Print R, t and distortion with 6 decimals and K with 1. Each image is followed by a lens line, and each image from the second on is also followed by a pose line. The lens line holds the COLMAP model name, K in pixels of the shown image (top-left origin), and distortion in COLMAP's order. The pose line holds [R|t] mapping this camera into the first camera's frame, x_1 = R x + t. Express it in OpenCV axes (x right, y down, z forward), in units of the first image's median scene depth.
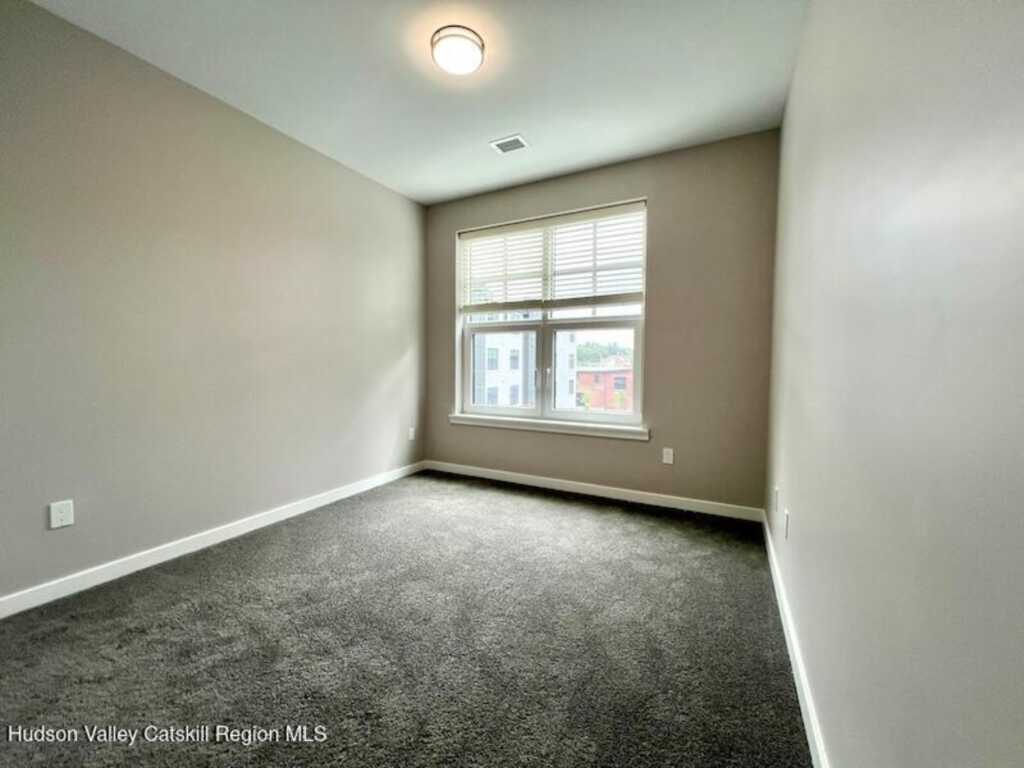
lens RADIAL K [[404.4, 0, 510.2], [0, 404.4, 371.6], [0, 0, 1]] dist [-0.002378, -0.000246]
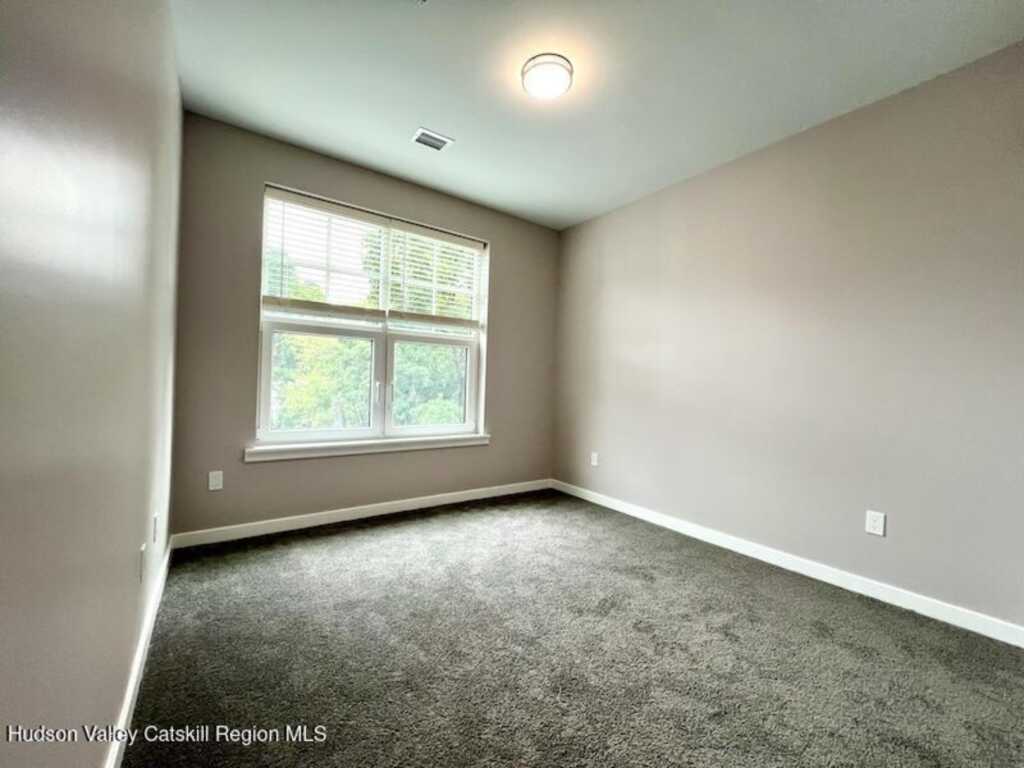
lens RADIAL K [[413.8, 0, 512.0], [0, 413.8, 384.0], [0, 0, 1]] dist [0.001347, 0.000041]
pose [[0.446894, 0.005230, 0.894572, -0.615762], [-0.013787, 0.999904, 0.001042, -0.009610], [-0.894481, -0.012799, 0.446923, 0.330129]]
